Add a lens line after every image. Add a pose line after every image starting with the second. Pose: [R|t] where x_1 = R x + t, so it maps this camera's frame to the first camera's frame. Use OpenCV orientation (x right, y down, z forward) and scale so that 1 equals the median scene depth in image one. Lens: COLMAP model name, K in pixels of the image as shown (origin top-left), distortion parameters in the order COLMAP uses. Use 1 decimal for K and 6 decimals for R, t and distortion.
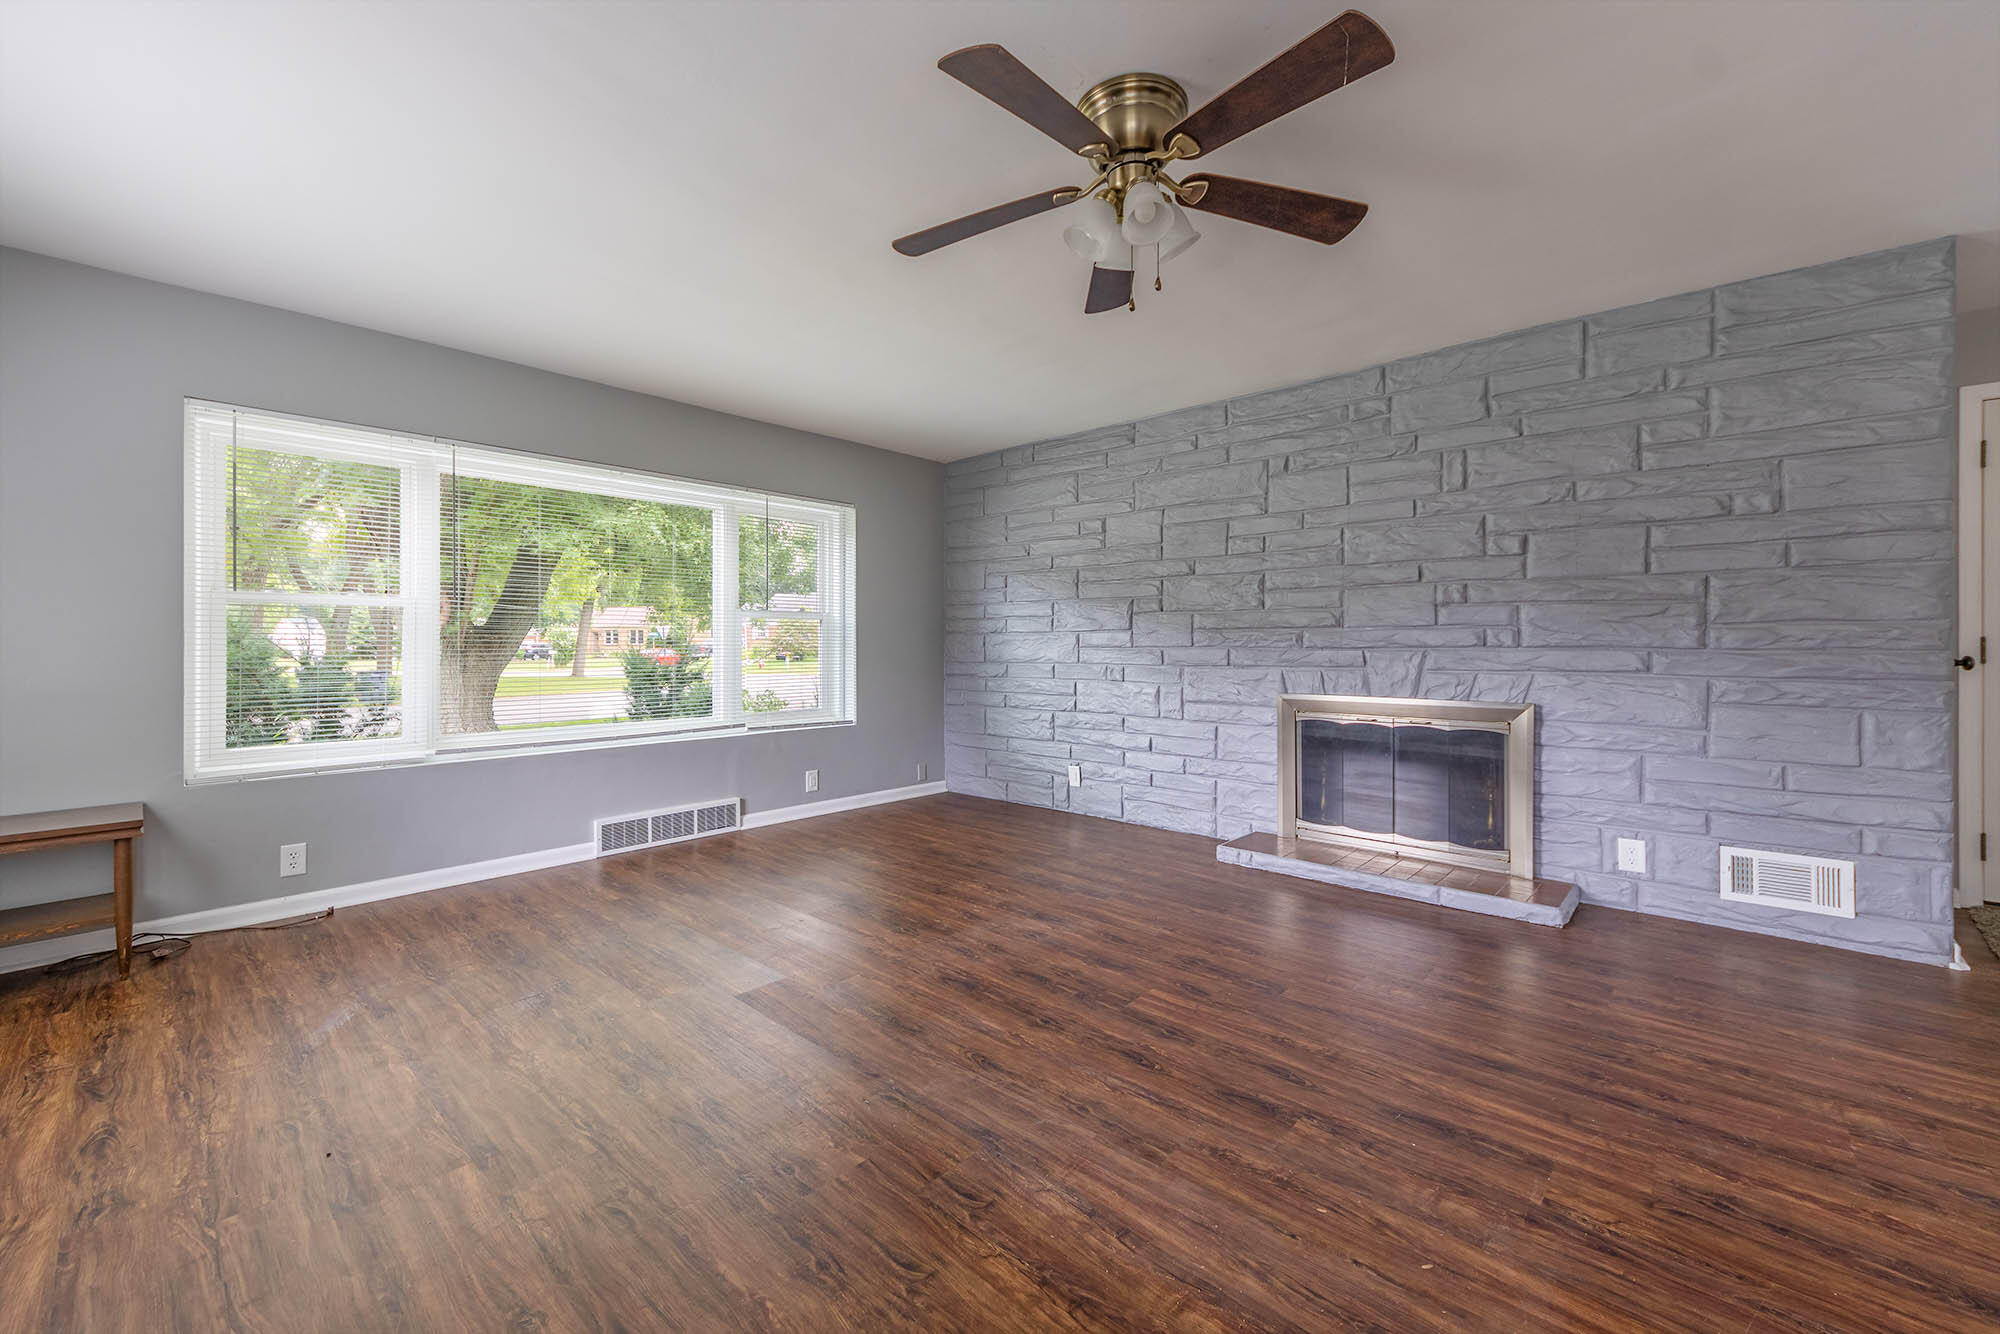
lens RADIAL K [[801.4, 0, 997.3], [0, 801.4, 647.5], [0, 0, 1]] dist [0.001164, 0.000090]
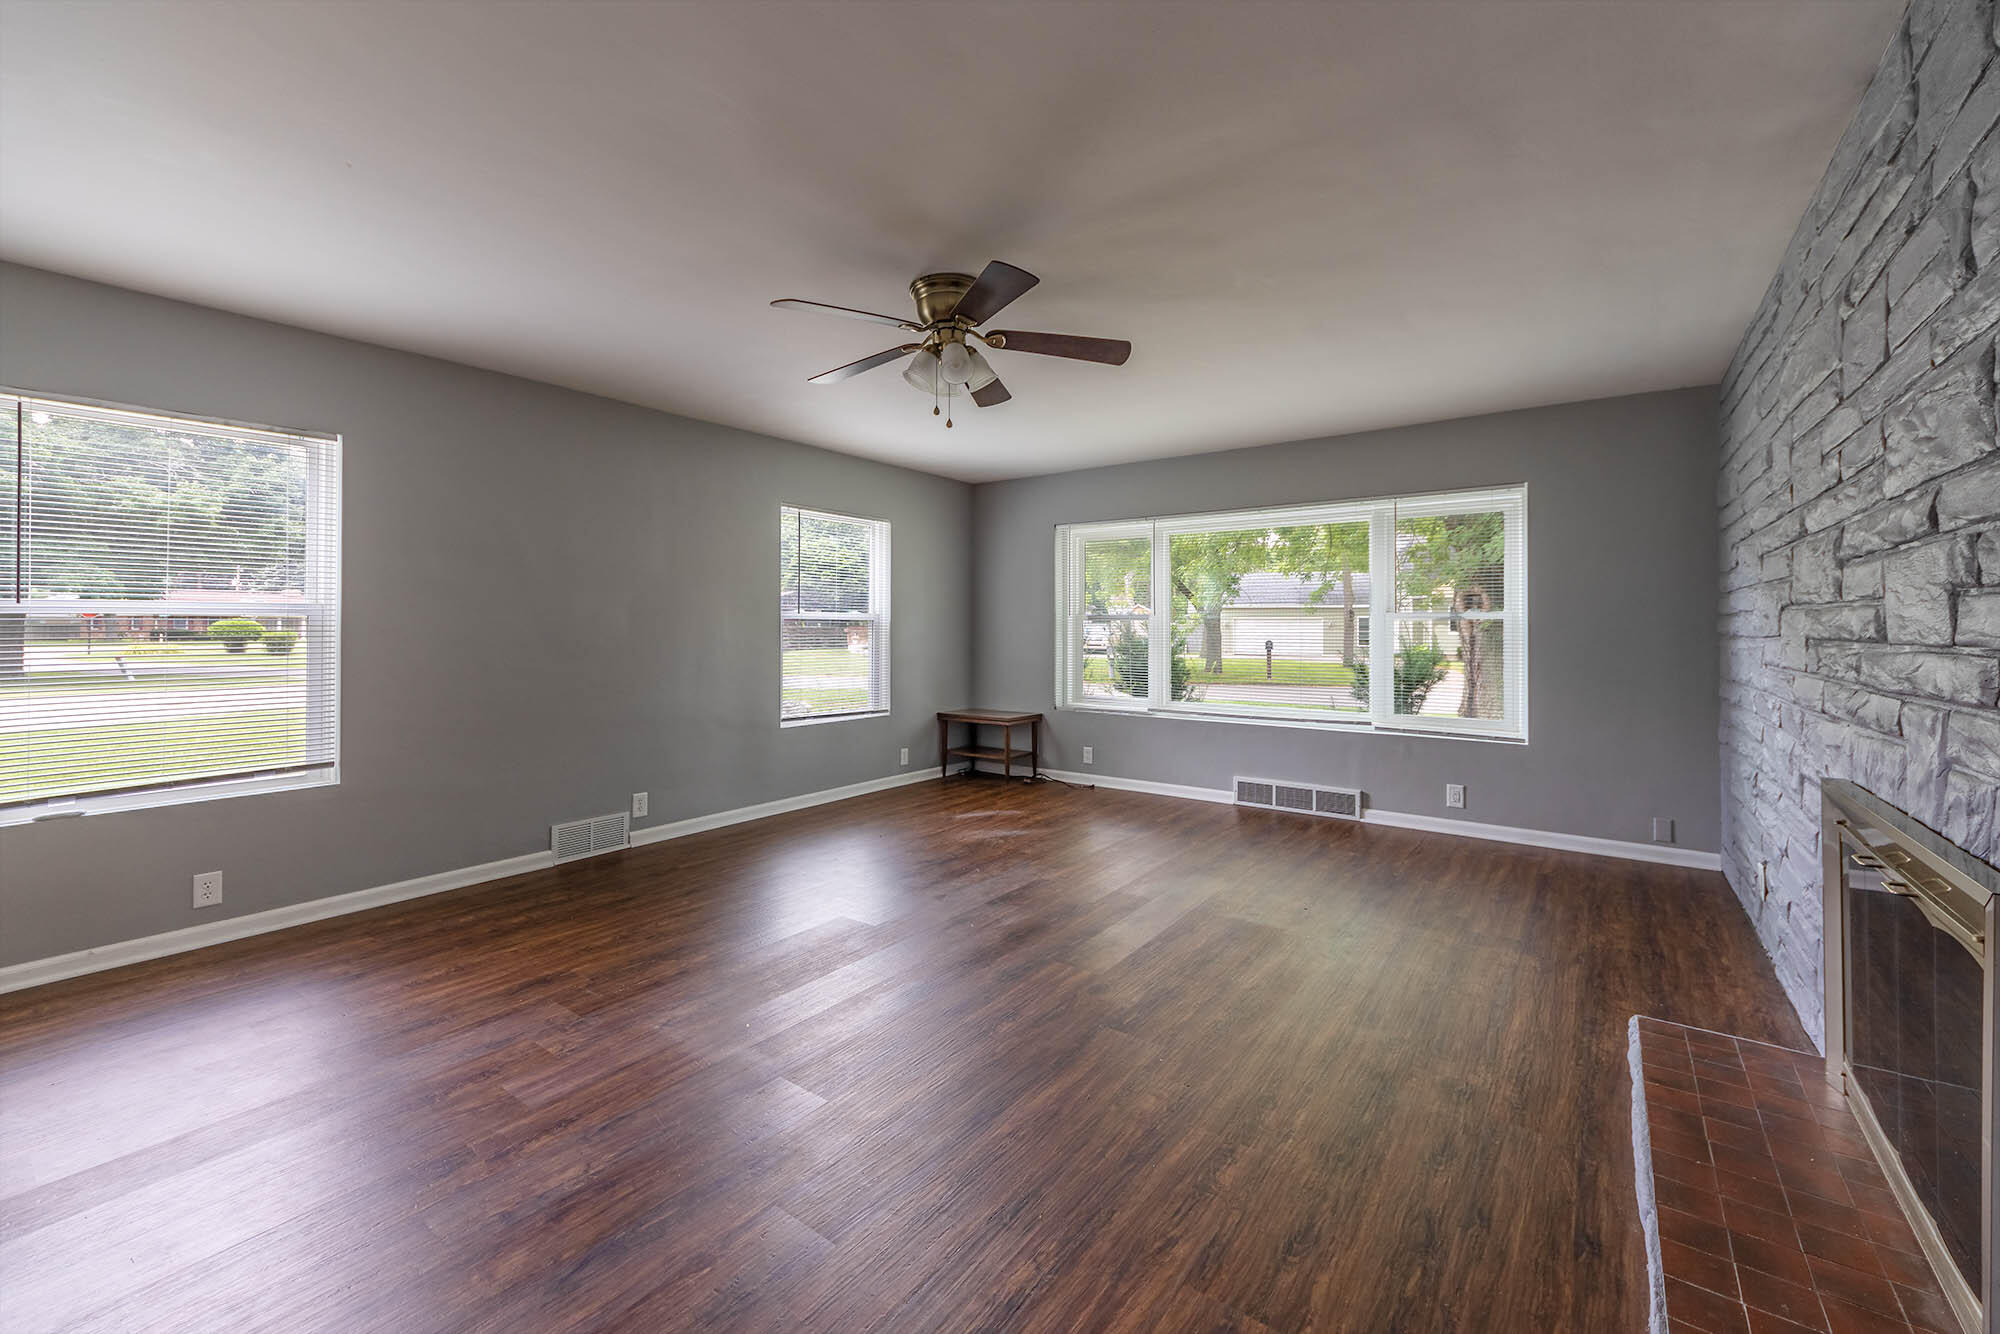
lens RADIAL K [[801.4, 0, 978.3], [0, 801.4, 627.7], [0, 0, 1]] dist [0.001164, 0.000090]
pose [[0.080782, 0.001111, -0.996731, 0.766241], [-0.003822, 0.999992, 0.000805, -0.030396], [0.996724, 0.003744, 0.080785, 0.448743]]
